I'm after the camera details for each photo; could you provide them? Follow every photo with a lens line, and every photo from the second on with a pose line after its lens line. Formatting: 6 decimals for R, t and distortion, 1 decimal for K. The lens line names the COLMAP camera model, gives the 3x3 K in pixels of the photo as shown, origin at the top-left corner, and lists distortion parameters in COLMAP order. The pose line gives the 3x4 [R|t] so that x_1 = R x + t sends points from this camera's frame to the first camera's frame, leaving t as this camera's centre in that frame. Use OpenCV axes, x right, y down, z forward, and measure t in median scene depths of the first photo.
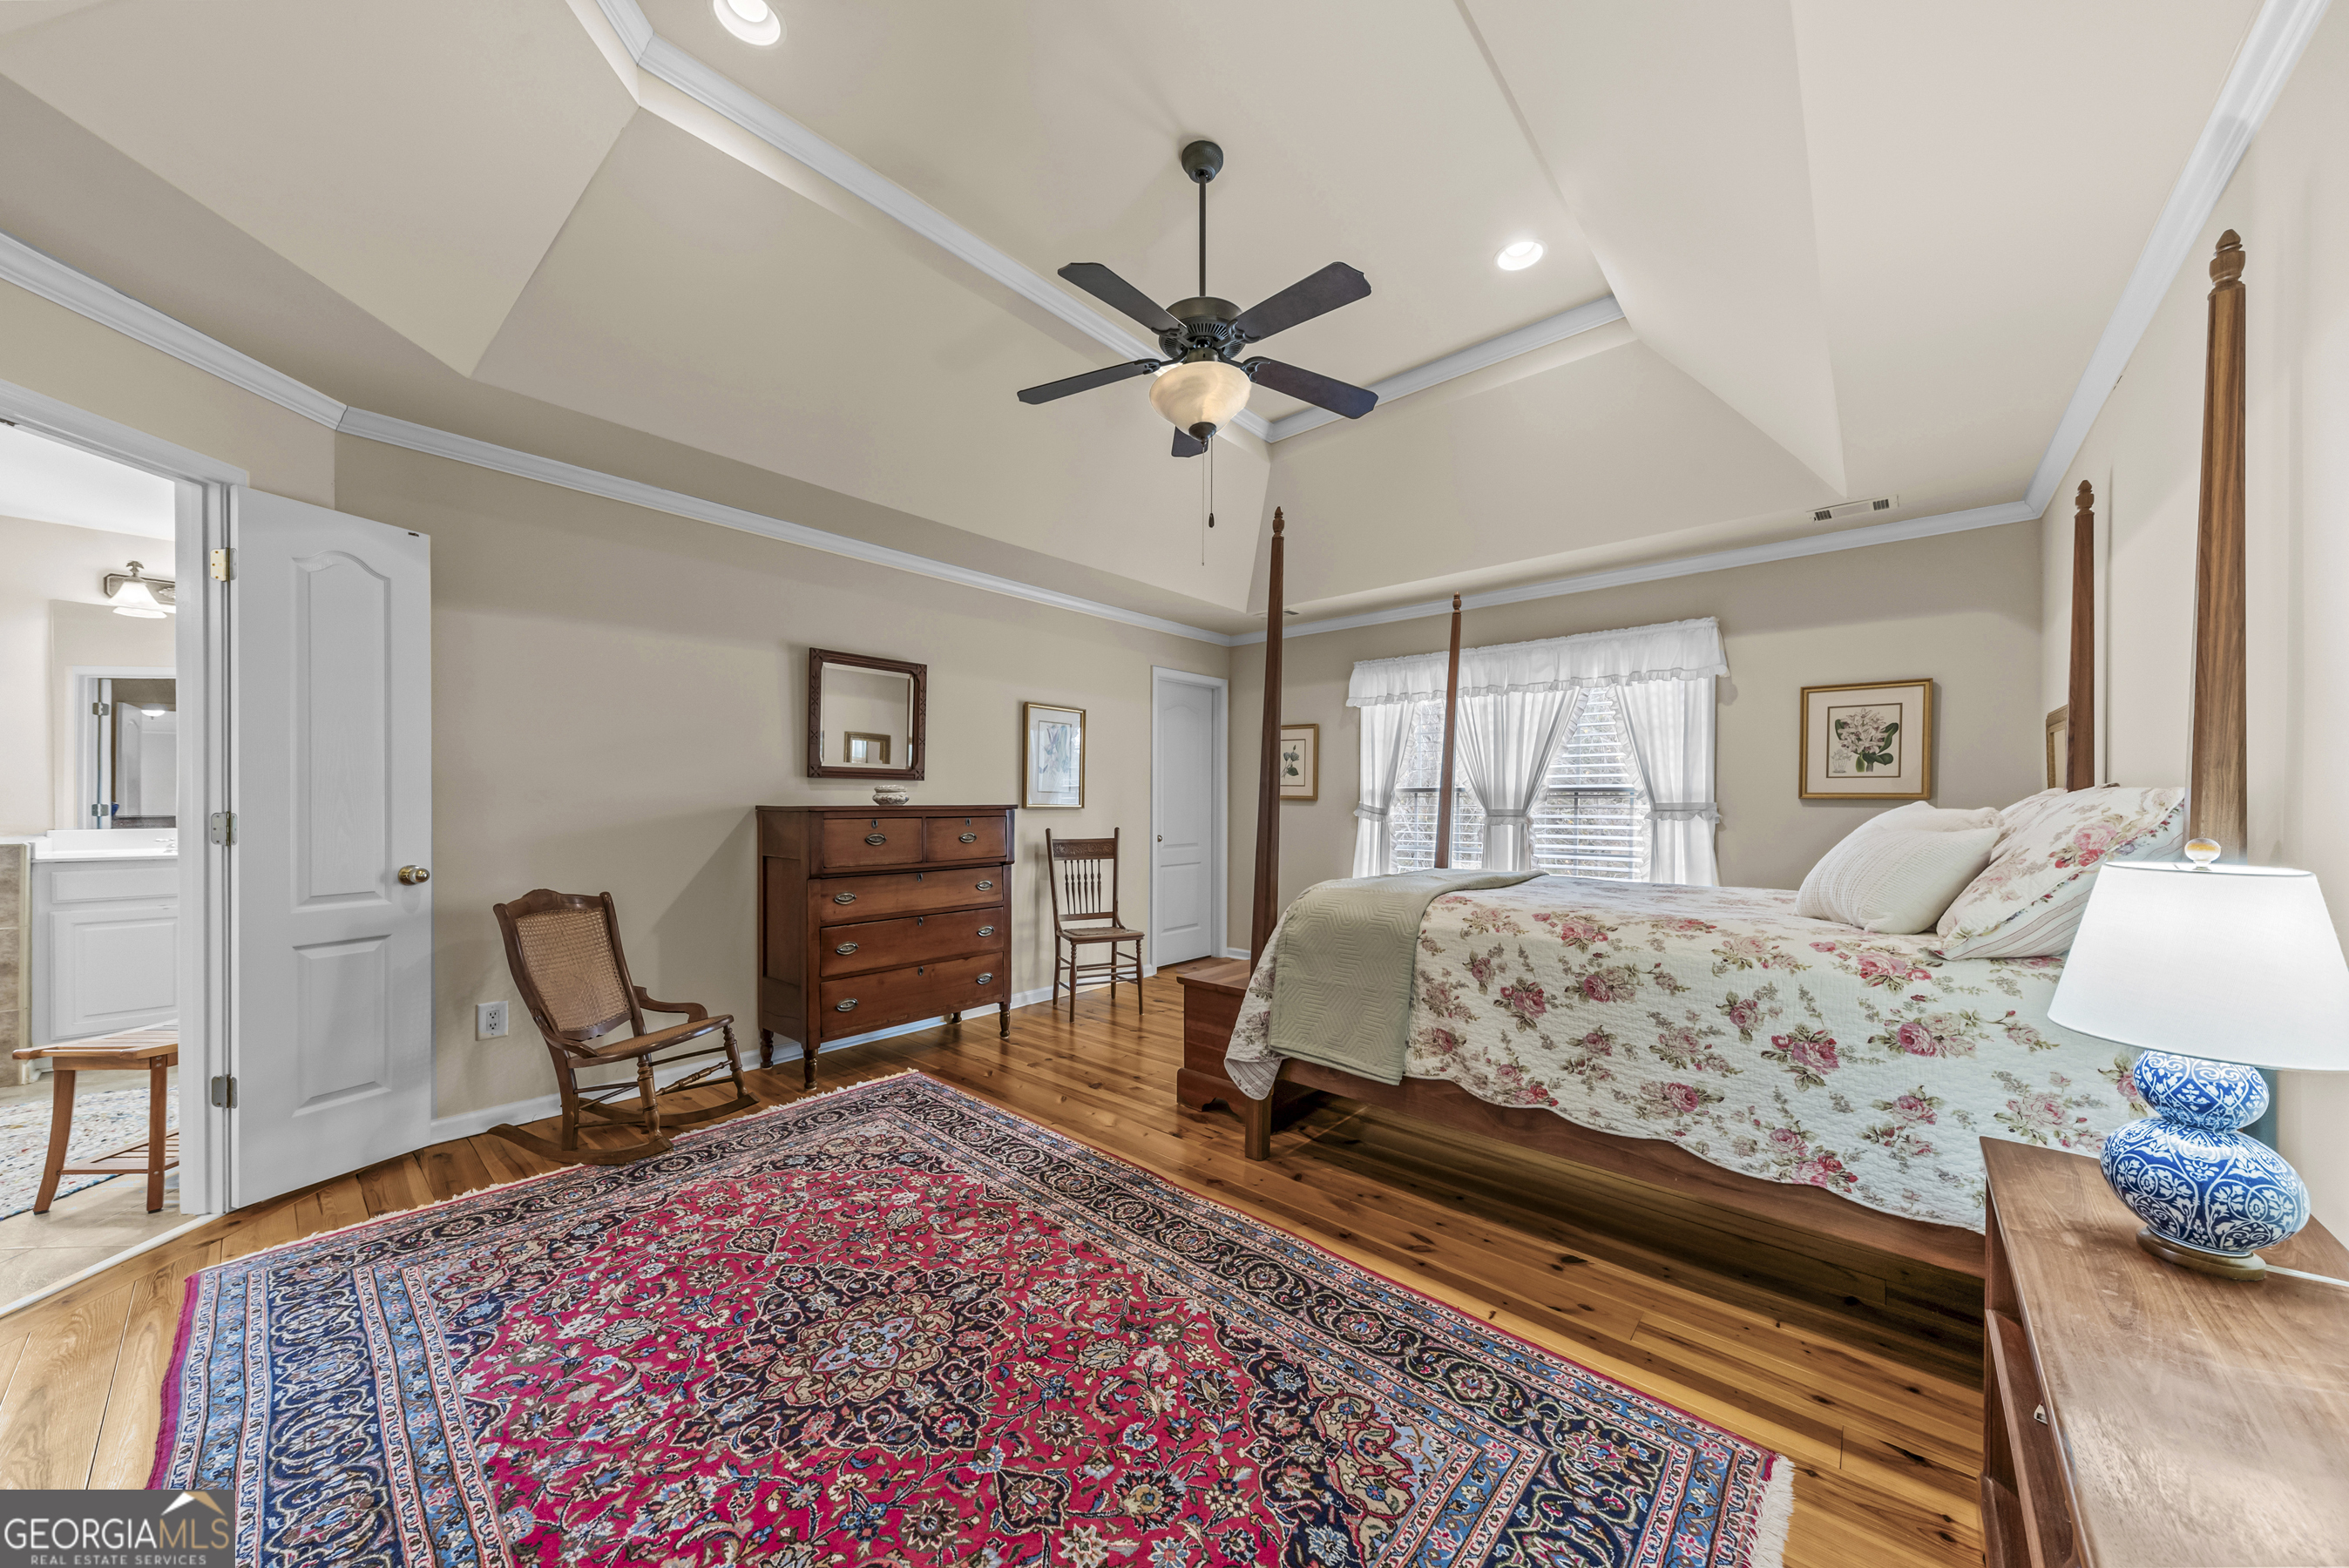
lens RADIAL K [[792.6, 0, 1190.1], [0, 792.6, 797.6], [0, 0, 1]] dist [0.000254, -0.000506]
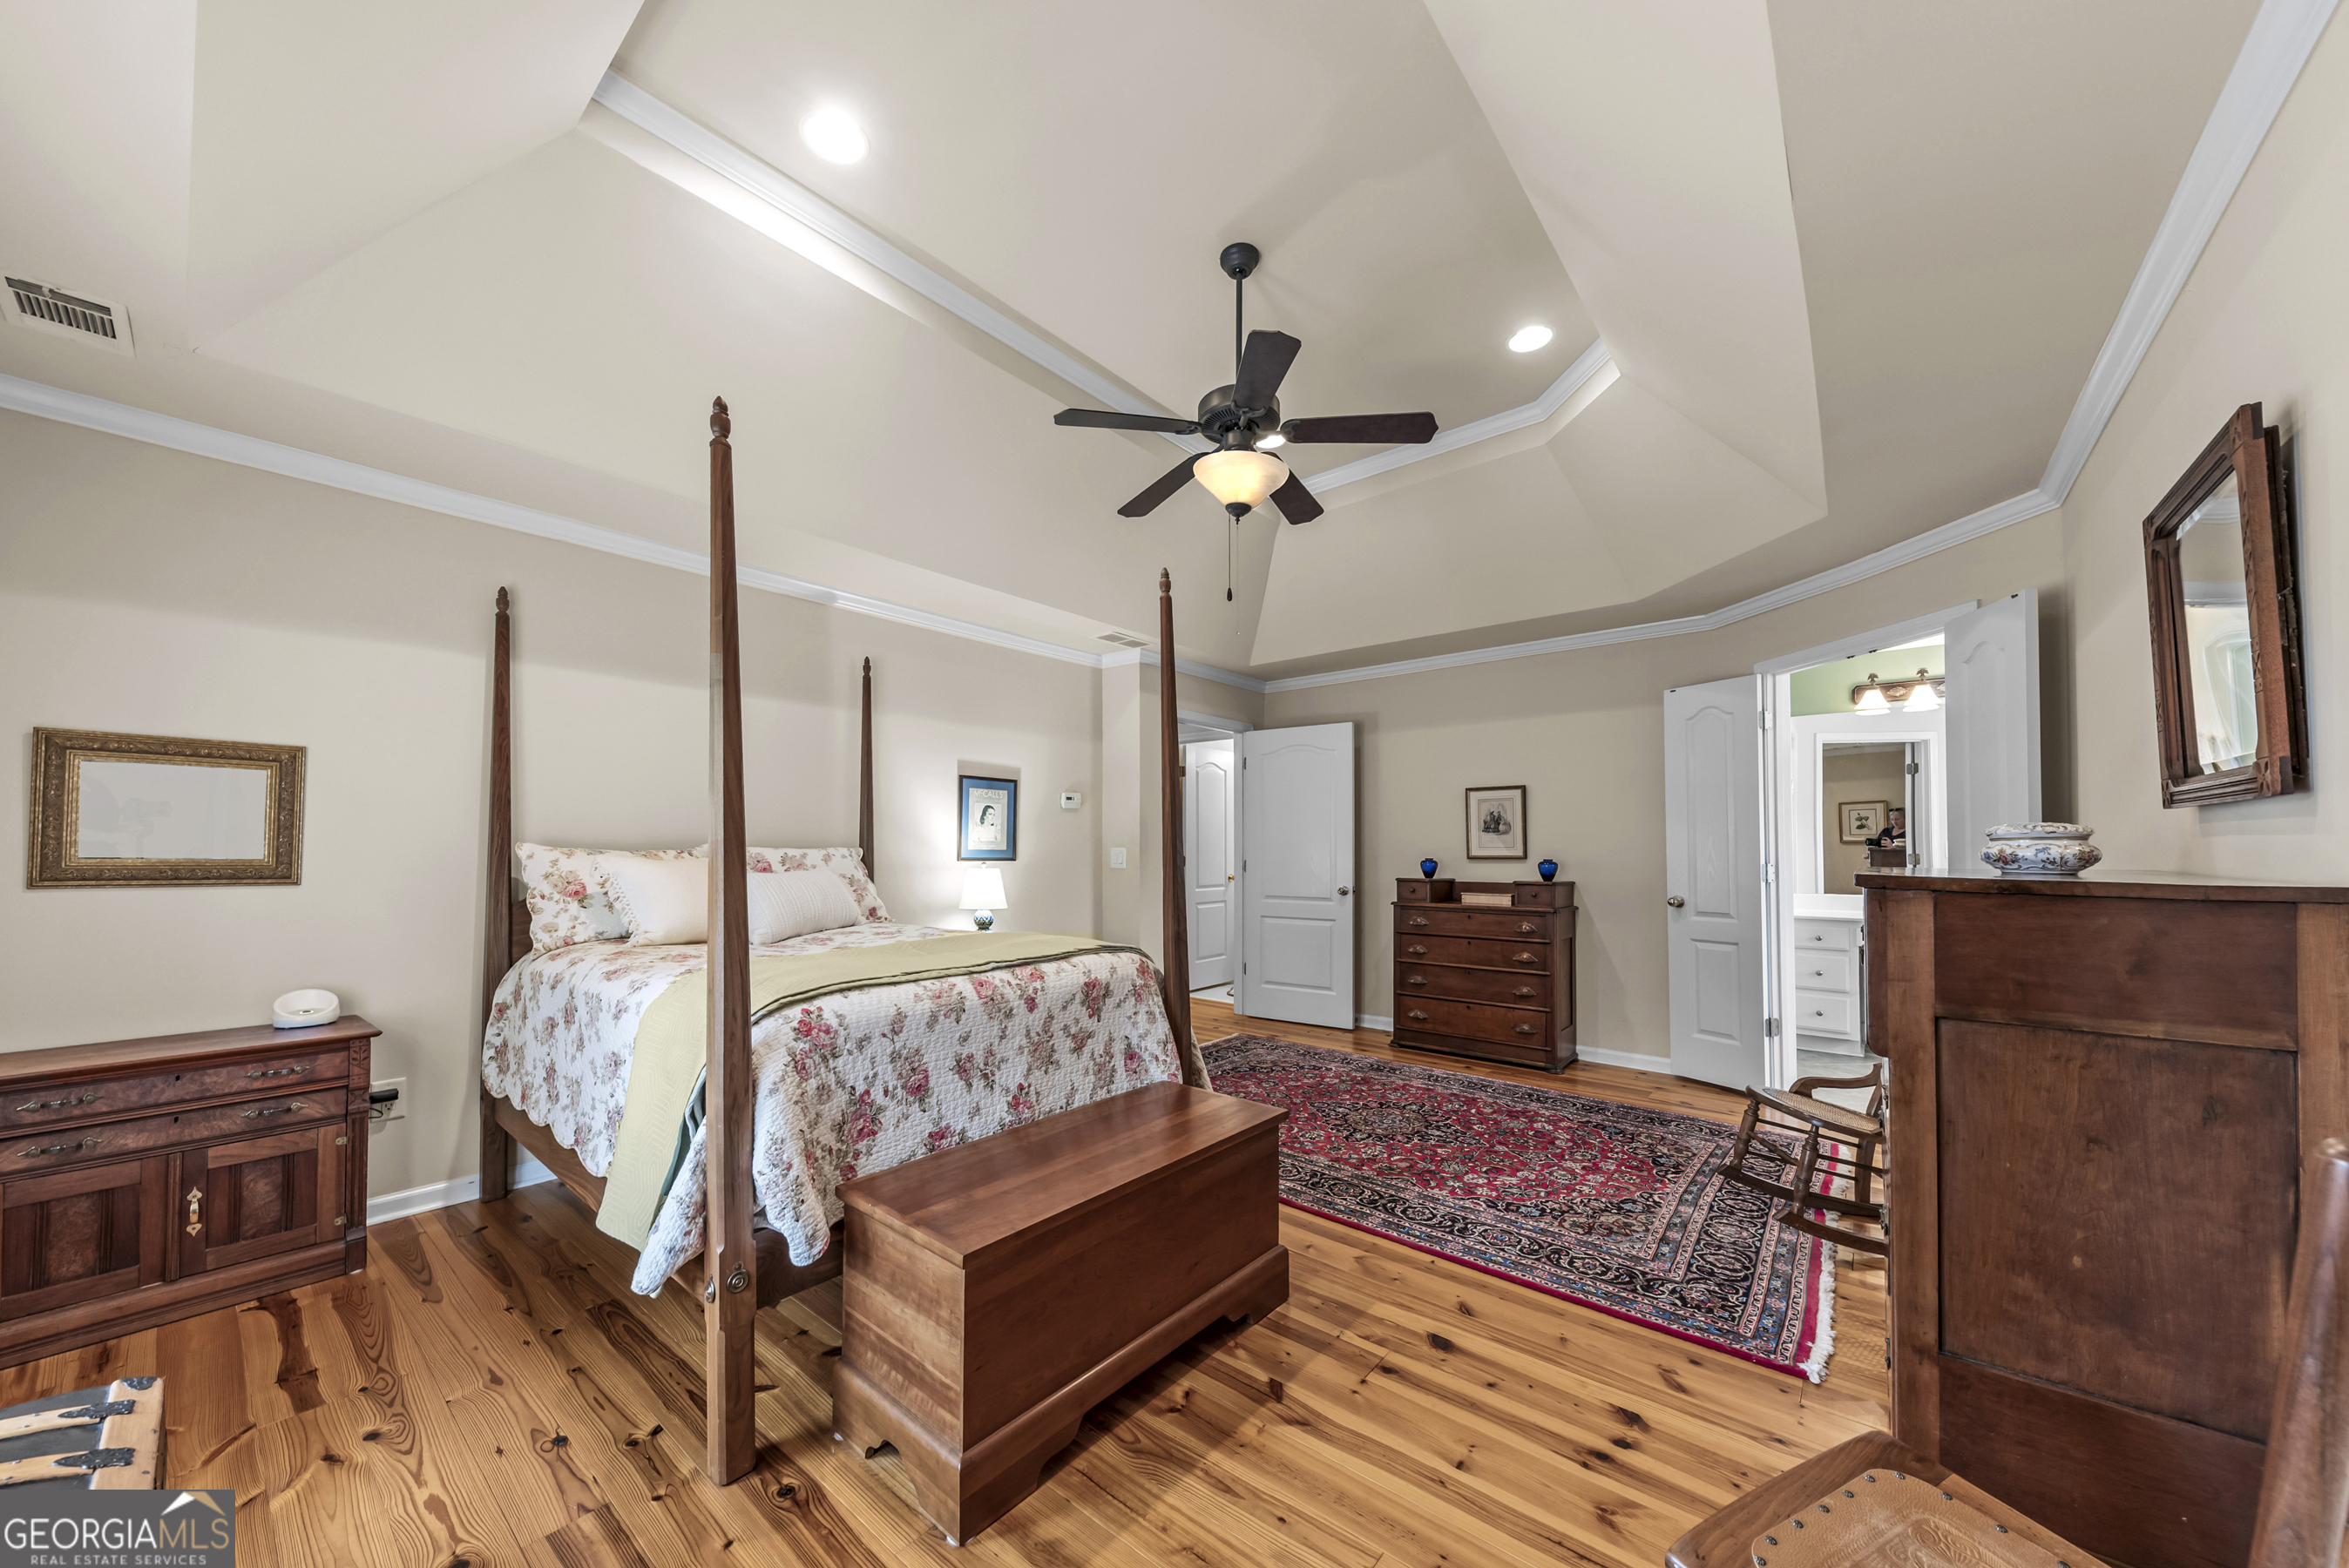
lens RADIAL K [[825.6, 0, 1180.7], [0, 825.6, 857.4], [0, 0, 1]] dist [0.000237, -0.000129]
pose [[-0.999765, -0.003608, -0.021353, 0.129572], [-0.003679, 0.999988, 0.003258, 0.003870], [0.021341, 0.003336, -0.999767, 2.352963]]
